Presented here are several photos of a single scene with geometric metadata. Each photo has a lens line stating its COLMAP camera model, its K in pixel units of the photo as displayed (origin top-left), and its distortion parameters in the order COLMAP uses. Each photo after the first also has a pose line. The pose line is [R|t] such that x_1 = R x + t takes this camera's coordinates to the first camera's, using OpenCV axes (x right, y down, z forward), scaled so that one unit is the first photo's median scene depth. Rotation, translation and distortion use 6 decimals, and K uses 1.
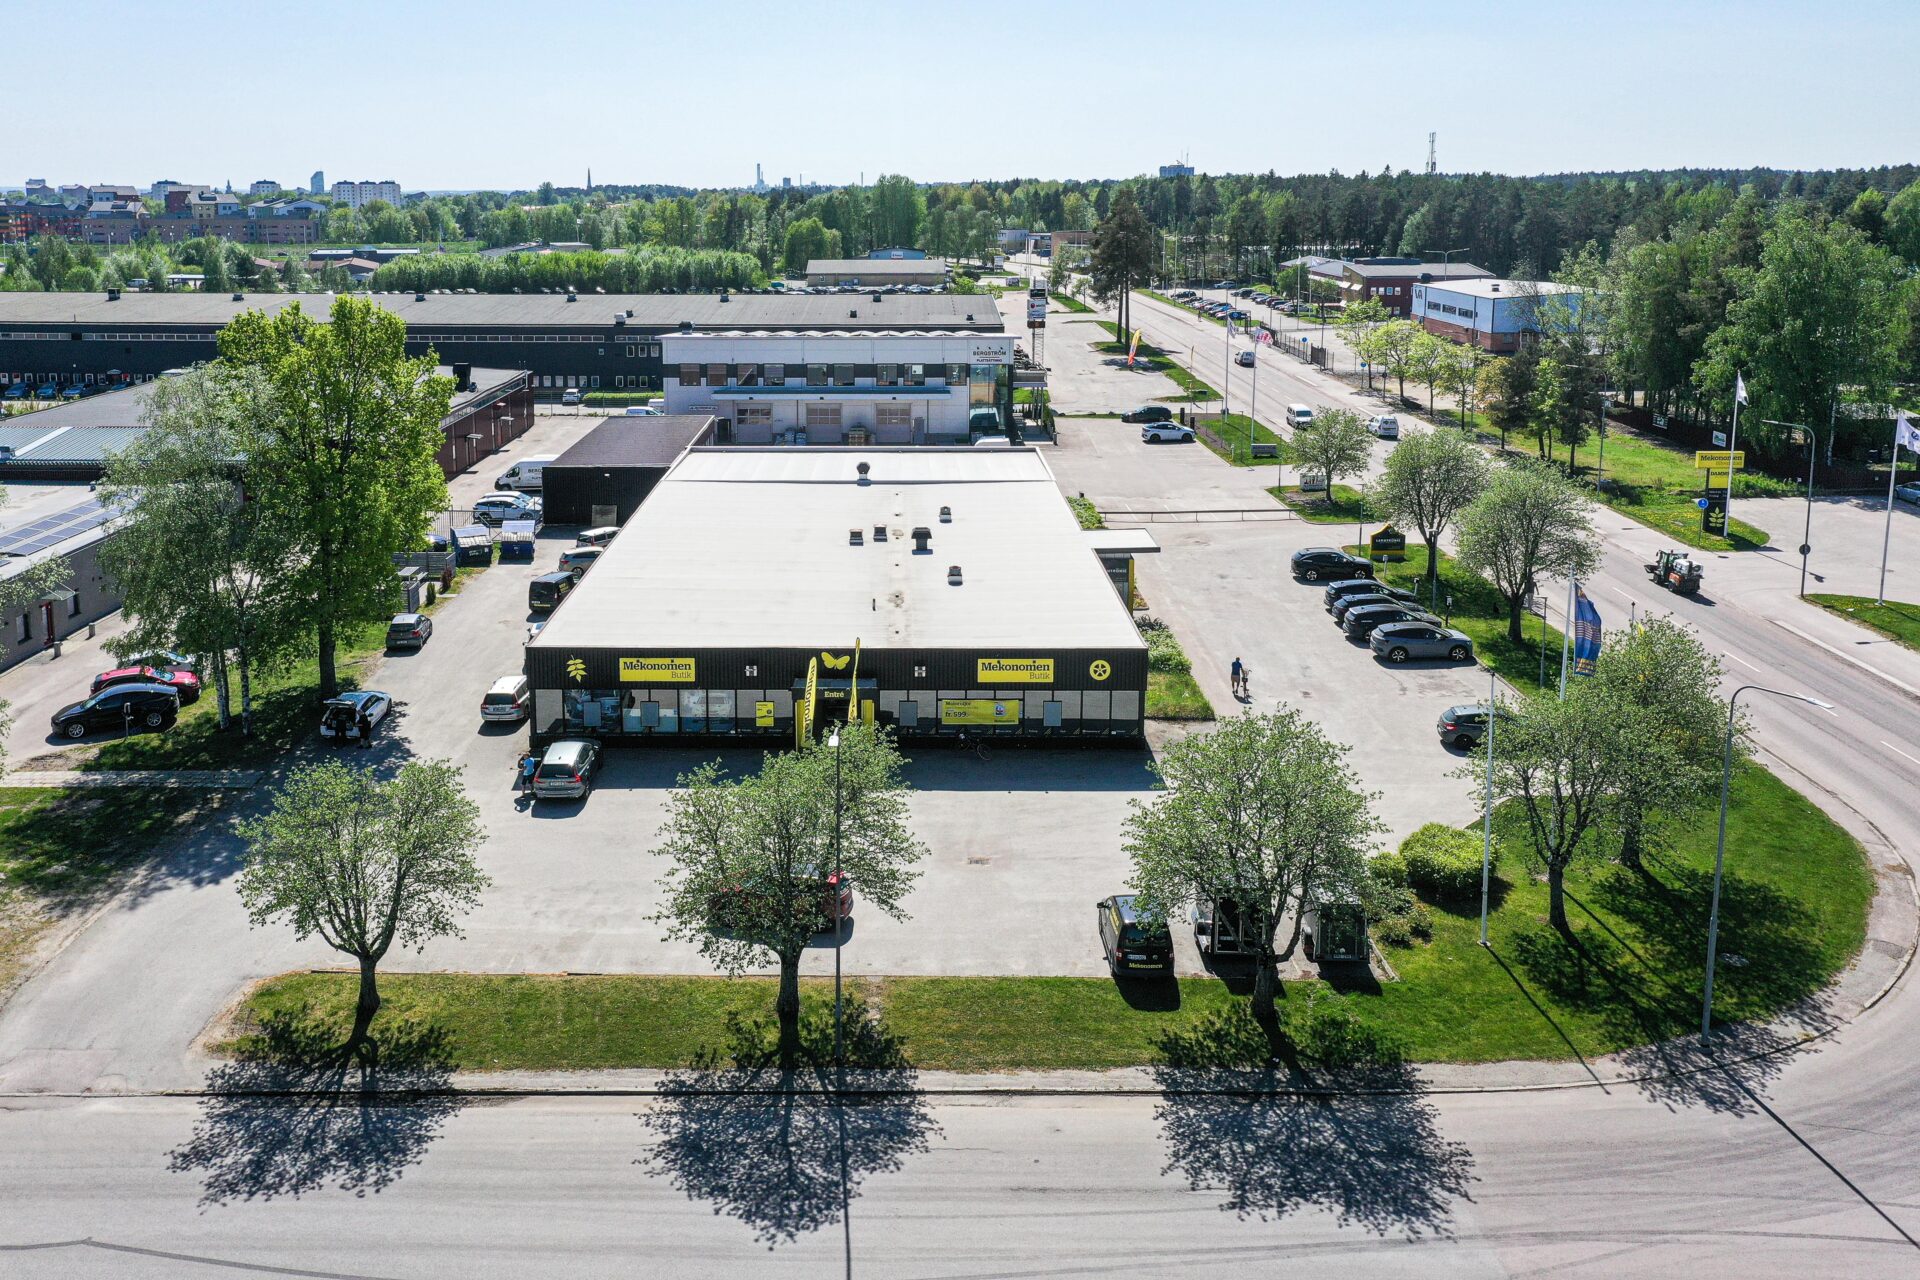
lens RADIAL K [[1587.3, 0, 851.7], [0, 1587.3, 532.4], [0, 0, 1]] dist [0.037801, 0.004786]
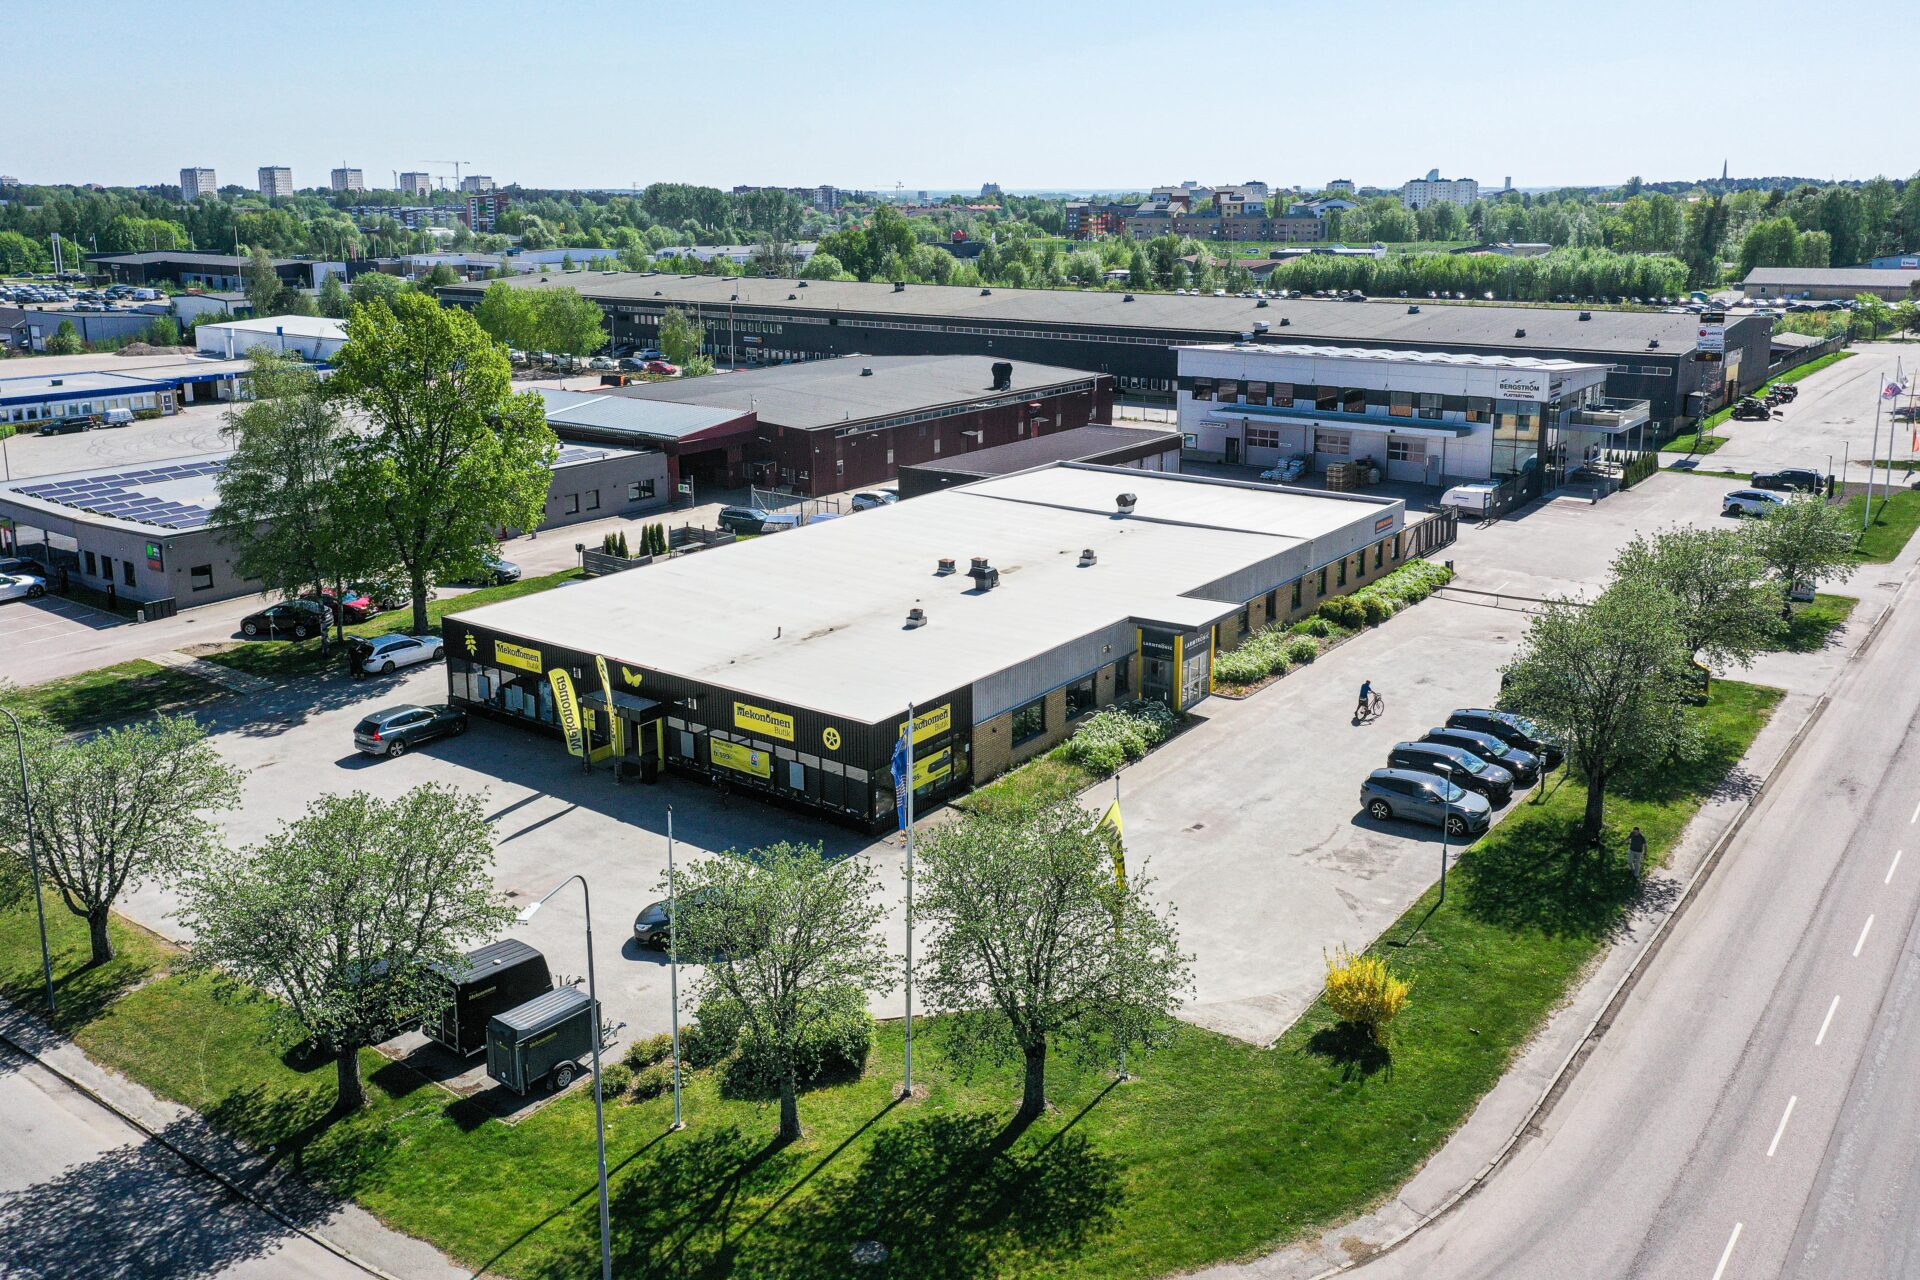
lens RADIAL K [[1573.7, 0, 932.7], [0, 1573.7, 566.2], [0, 0, 1]] dist [0.032726, 0.002565]
pose [[0.806933, 0.134398, -0.575149, 0.324453], [-0.120575, 0.990744, 0.062346, -0.033517], [0.578205, 0.019040, 0.815670, 0.141054]]
